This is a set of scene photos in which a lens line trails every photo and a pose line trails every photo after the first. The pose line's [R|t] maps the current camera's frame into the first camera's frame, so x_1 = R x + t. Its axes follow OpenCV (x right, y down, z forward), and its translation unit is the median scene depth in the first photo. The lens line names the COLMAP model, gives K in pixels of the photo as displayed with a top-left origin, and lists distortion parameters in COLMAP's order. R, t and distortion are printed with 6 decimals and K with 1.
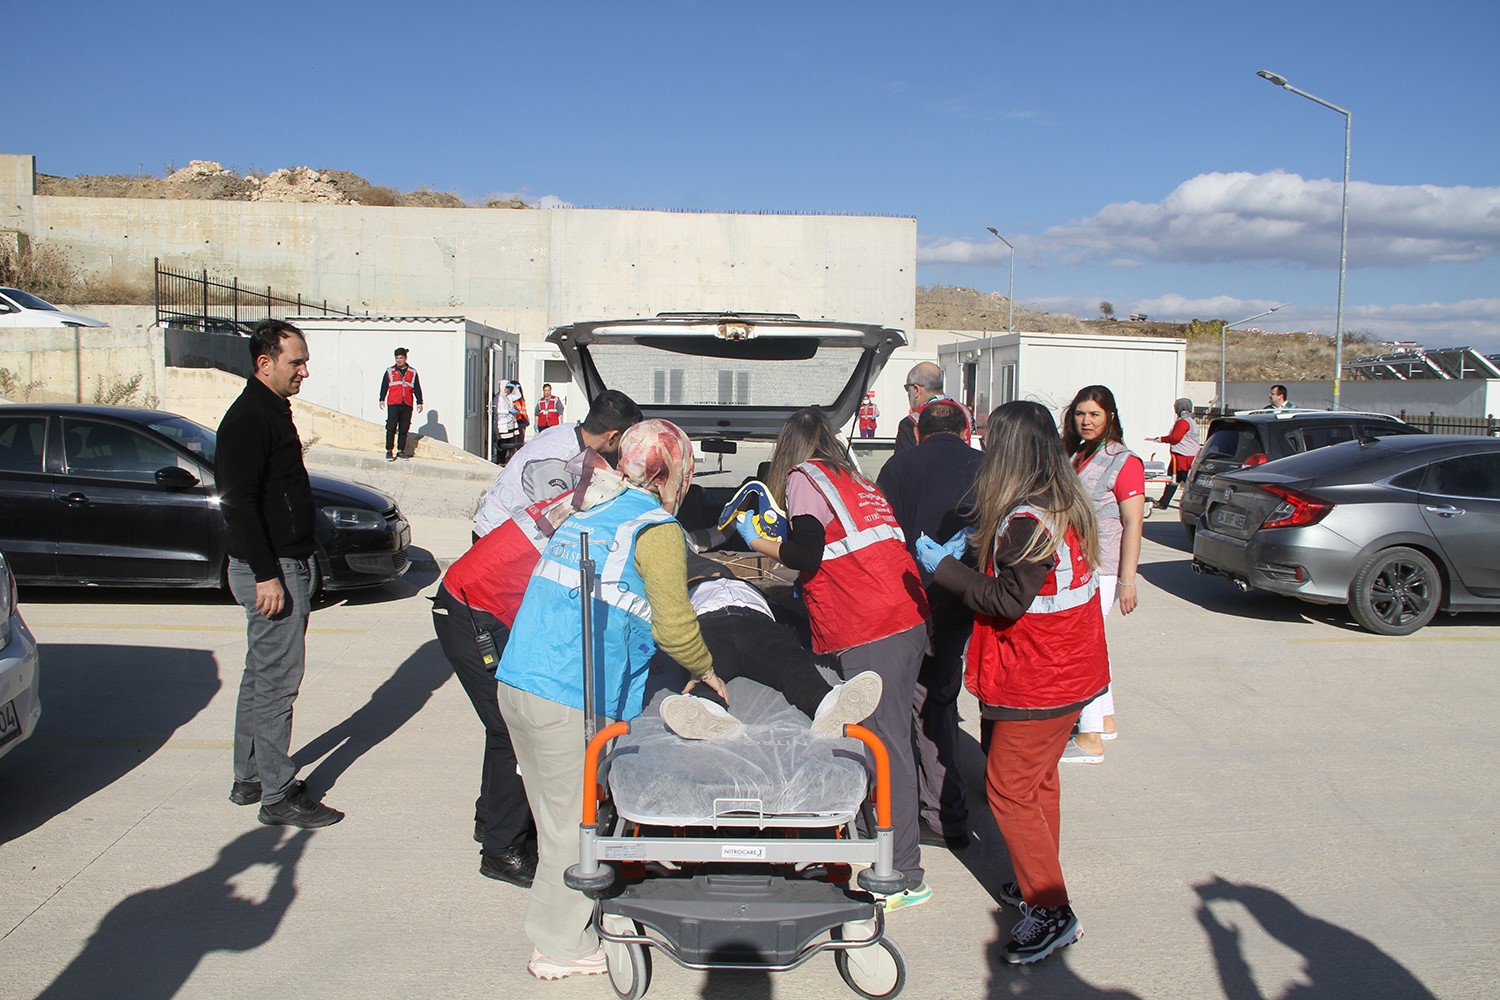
lens RADIAL K [[1396.2, 0, 750.3], [0, 1396.2, 498.4], [0, 0, 1]] dist [0.001129, 0.000000]
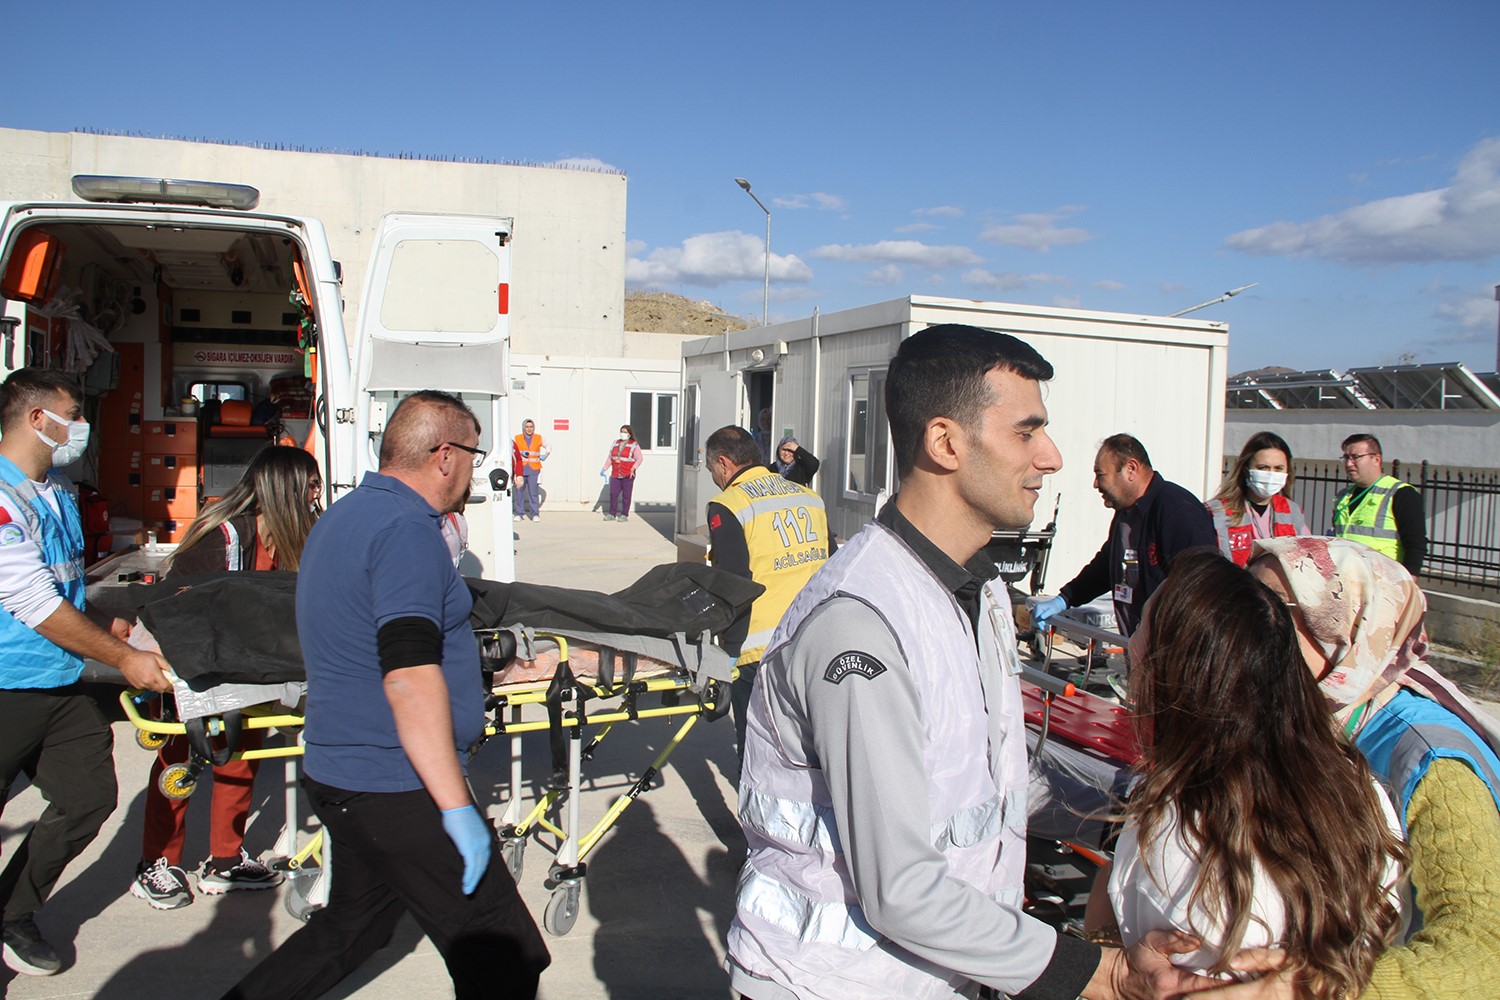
lens RADIAL K [[1396.2, 0, 751.9], [0, 1396.2, 491.6], [0, 0, 1]] dist [0.001129, 0.000000]
pose [[0.974012, -0.002079, 0.226488, 0.019540], [0.007189, 0.999738, -0.021740, -0.023471], [-0.226383, 0.022803, 0.973771, 0.296167]]
